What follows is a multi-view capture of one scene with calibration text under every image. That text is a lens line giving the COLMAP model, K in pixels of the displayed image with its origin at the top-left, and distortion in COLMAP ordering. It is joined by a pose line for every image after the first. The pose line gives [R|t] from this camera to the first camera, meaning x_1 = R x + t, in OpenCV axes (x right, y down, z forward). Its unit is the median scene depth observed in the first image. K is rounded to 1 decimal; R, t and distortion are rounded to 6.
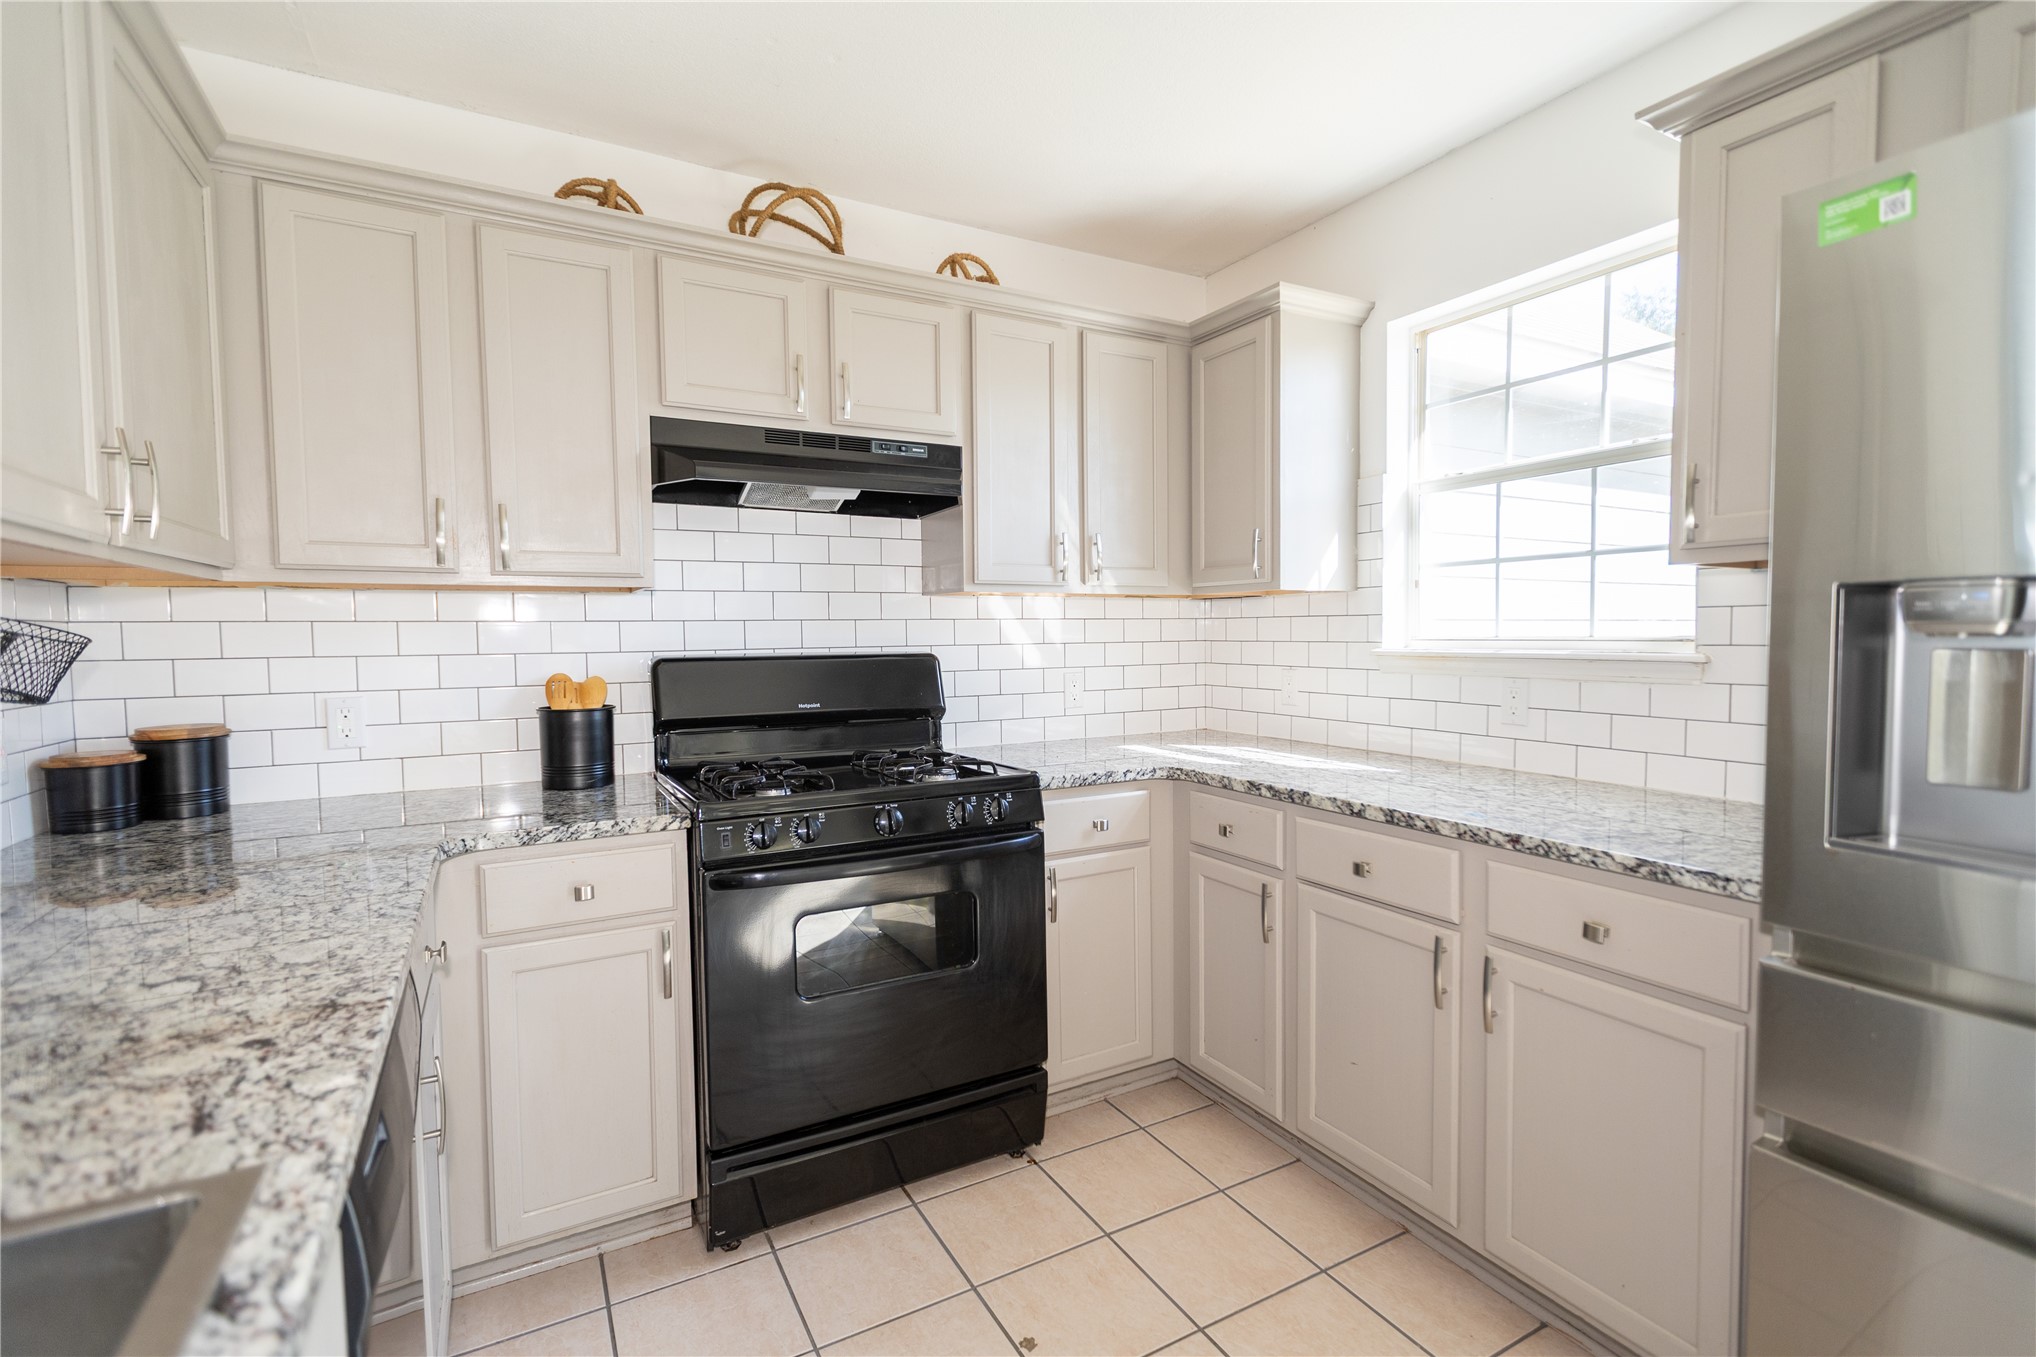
lens RADIAL K [[943.3, 0, 1050.9], [0, 943.3, 680.5], [0, 0, 1]] dist [0.001839, 0.000391]
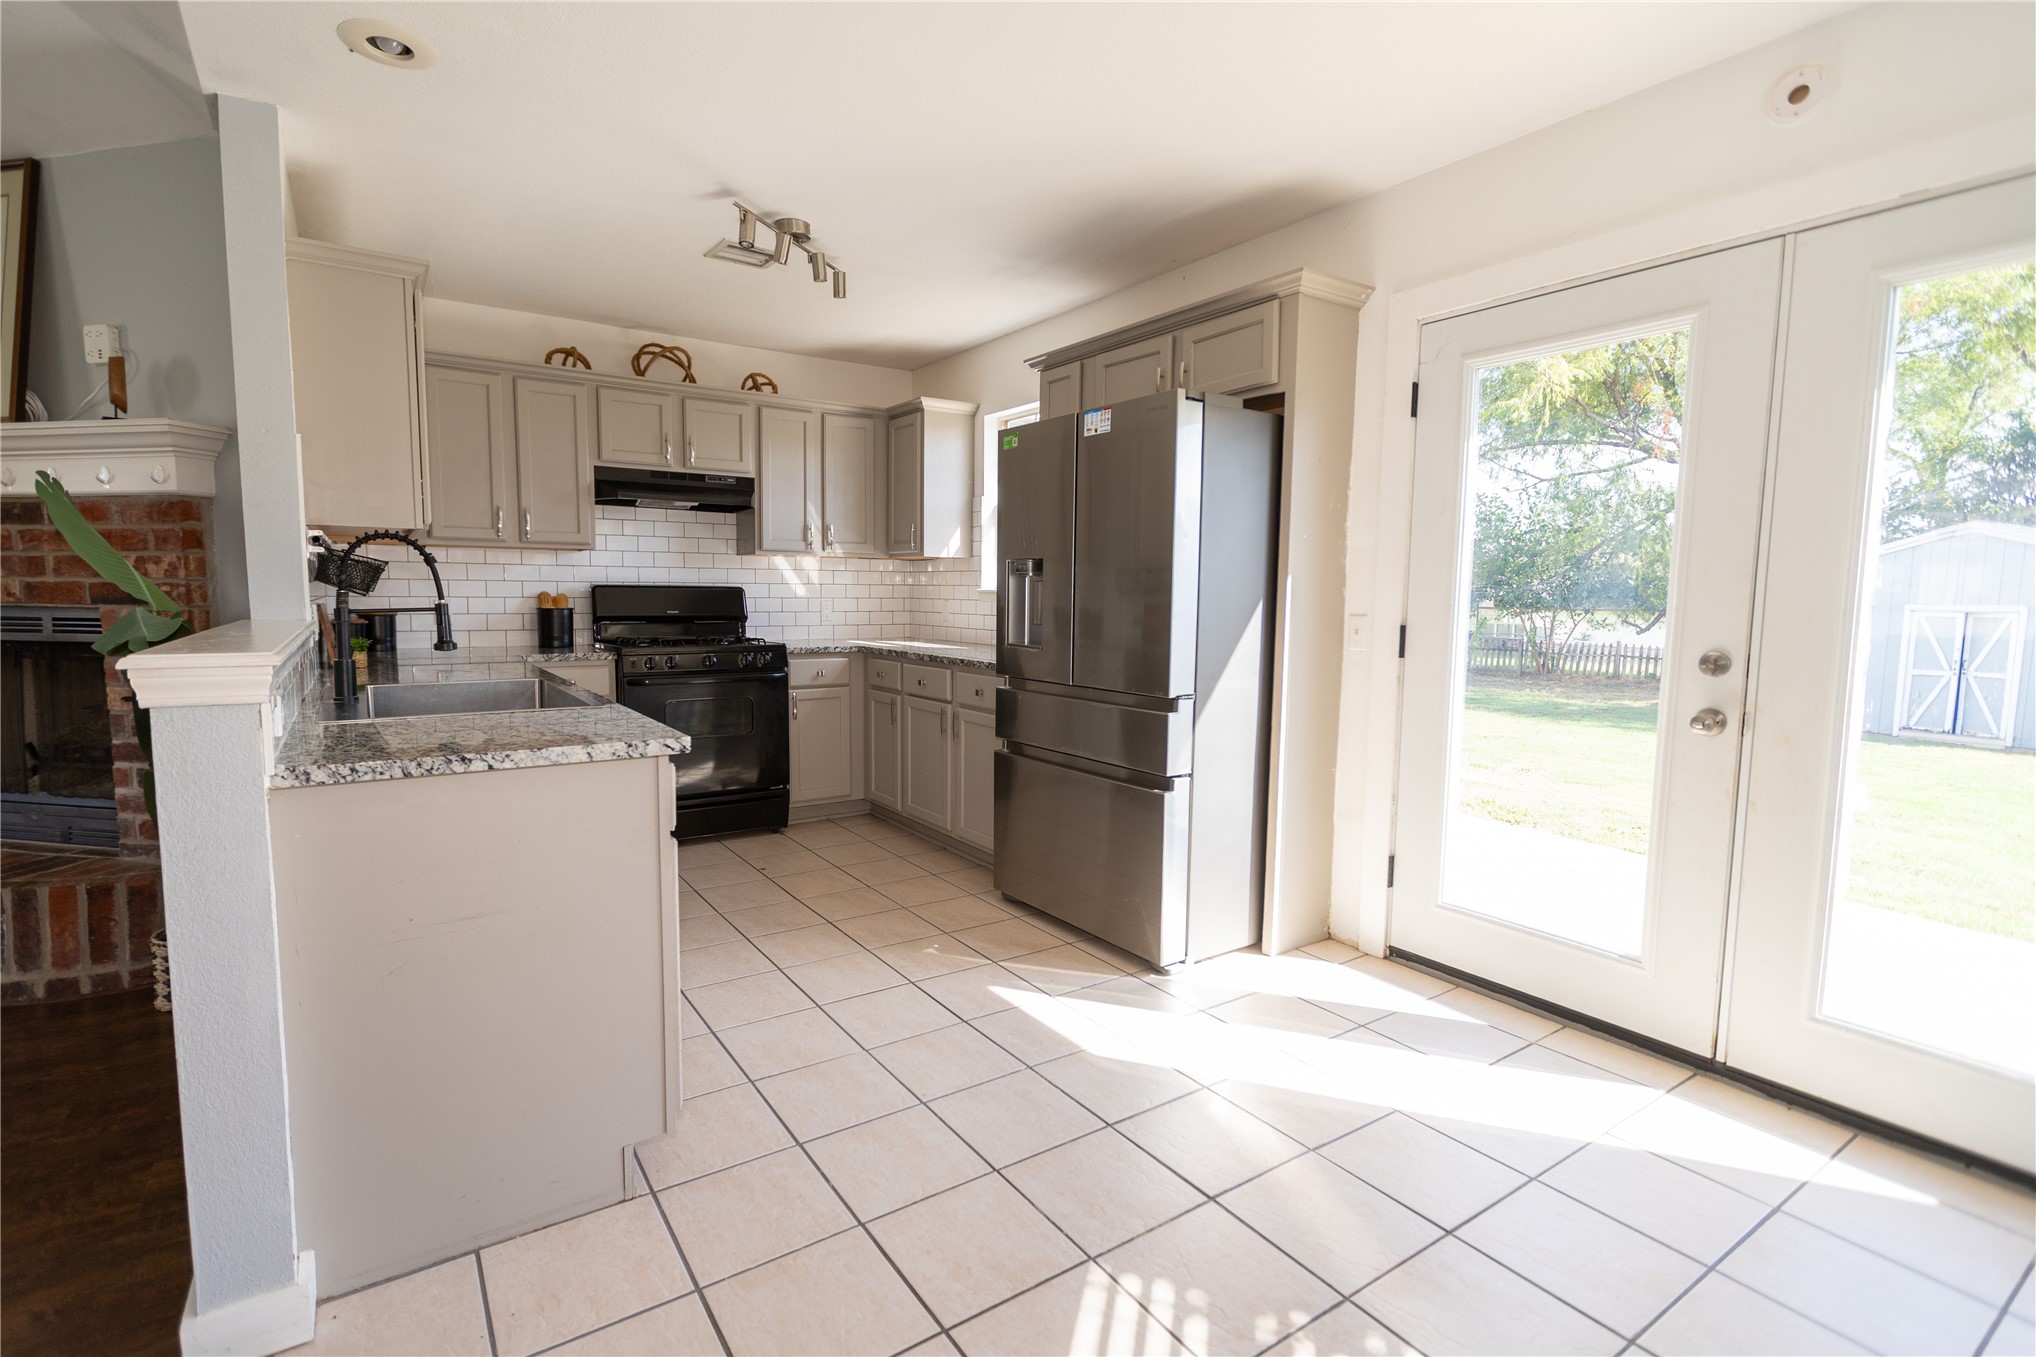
lens RADIAL K [[939.1, 0, 978.5], [0, 939.1, 681.7], [0, 0, 1]] dist [0.001595, 0.000617]
pose [[0.998410, 0.014541, 0.054455, 0.271834], [-0.016970, 0.998869, 0.044425, 0.075333], [-0.053748, -0.045278, 0.997527, -0.978724]]
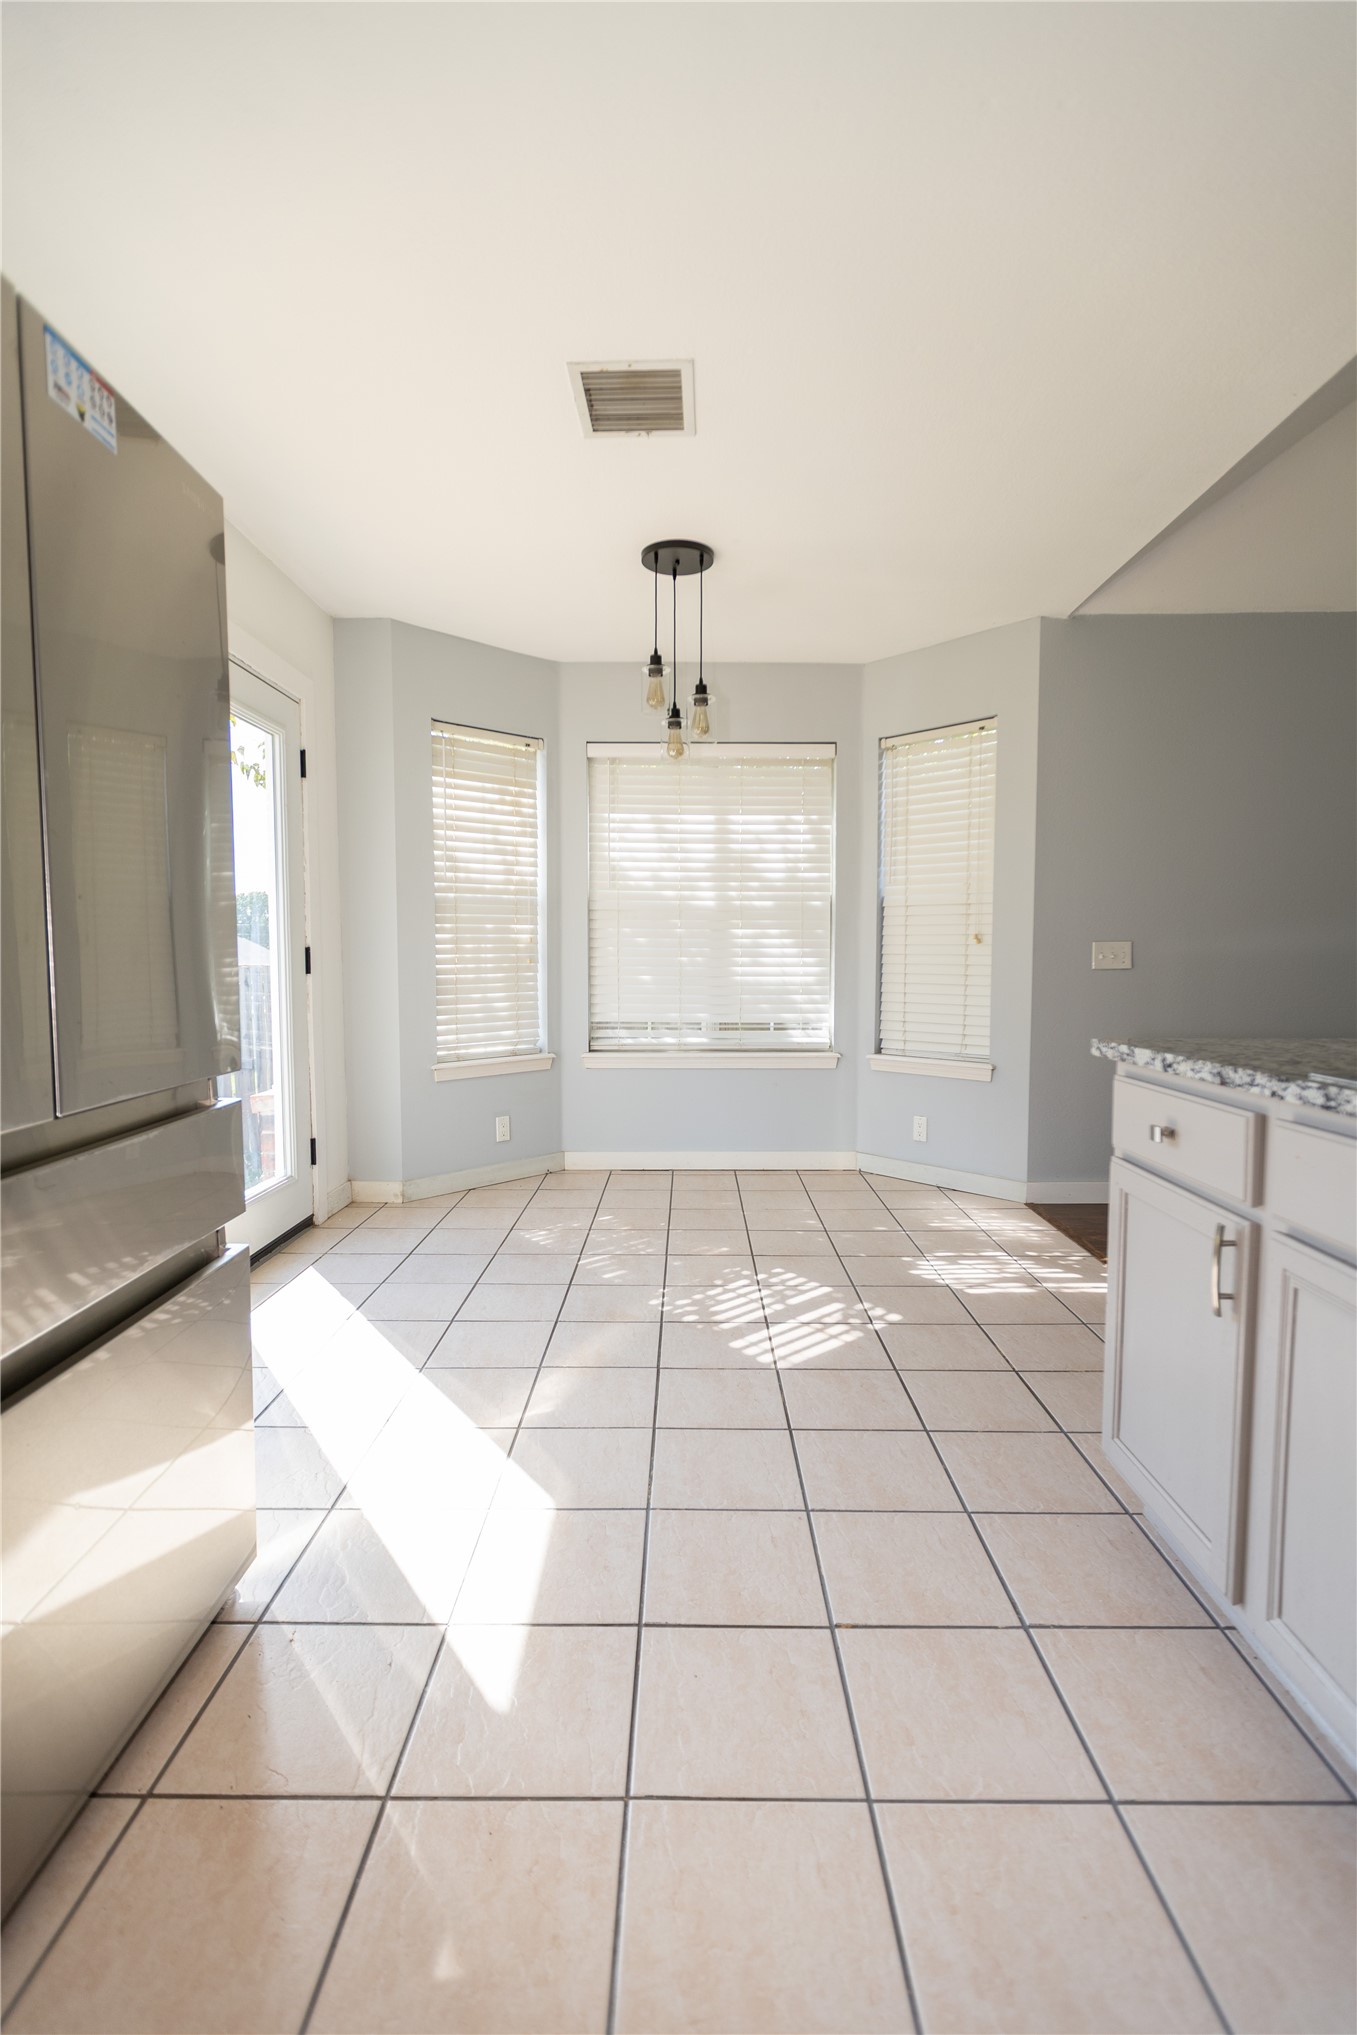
lens RADIAL K [[926.2, 0, 683.7], [0, 926.2, 1016.3], [0, 0, 1]] dist [0.000107, 0.000011]
pose [[-0.863882, -0.024822, 0.503082, -0.003735], [0.033844, 0.993667, 0.107144, 0.048586], [-0.502556, 0.109586, -0.857571, 0.562177]]
